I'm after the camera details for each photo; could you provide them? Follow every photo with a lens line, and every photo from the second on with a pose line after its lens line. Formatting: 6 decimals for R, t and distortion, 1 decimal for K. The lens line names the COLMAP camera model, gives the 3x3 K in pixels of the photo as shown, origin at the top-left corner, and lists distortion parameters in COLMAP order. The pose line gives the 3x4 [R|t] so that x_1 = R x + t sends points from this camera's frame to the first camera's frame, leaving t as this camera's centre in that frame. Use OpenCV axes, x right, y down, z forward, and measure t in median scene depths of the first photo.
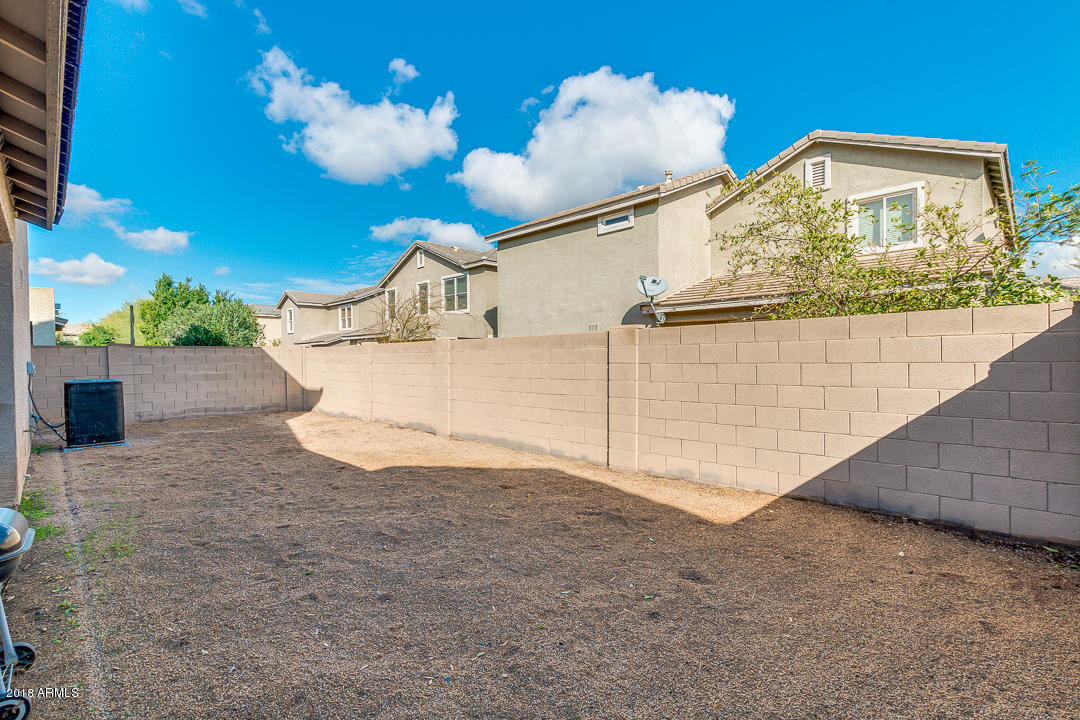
lens RADIAL K [[502.9, 0, 544.1], [0, 502.9, 363.5], [0, 0, 1]] dist [0.007952, 0.000783]
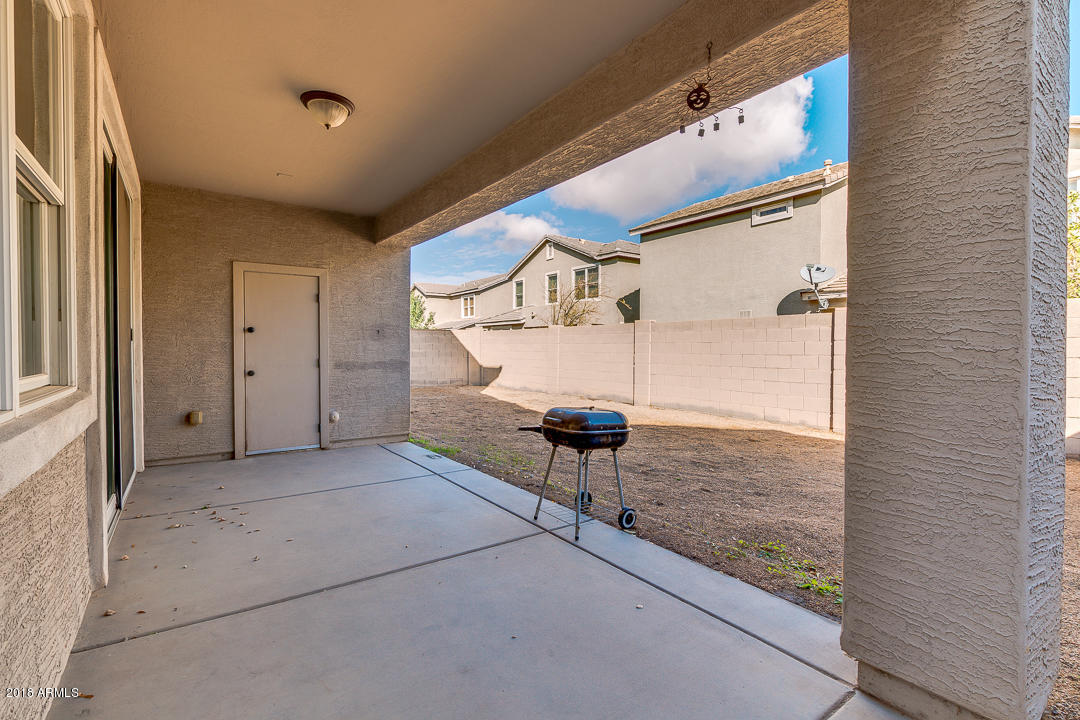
lens RADIAL K [[502.9, 0, 536.9], [0, 502.9, 356.1], [0, 0, 1]] dist [0.007952, 0.000783]
pose [[0.986352, 0.014644, -0.163997, -0.150153], [-0.013838, 0.999886, 0.006053, 0.016021], [0.164067, -0.003701, 0.986442, -0.107850]]
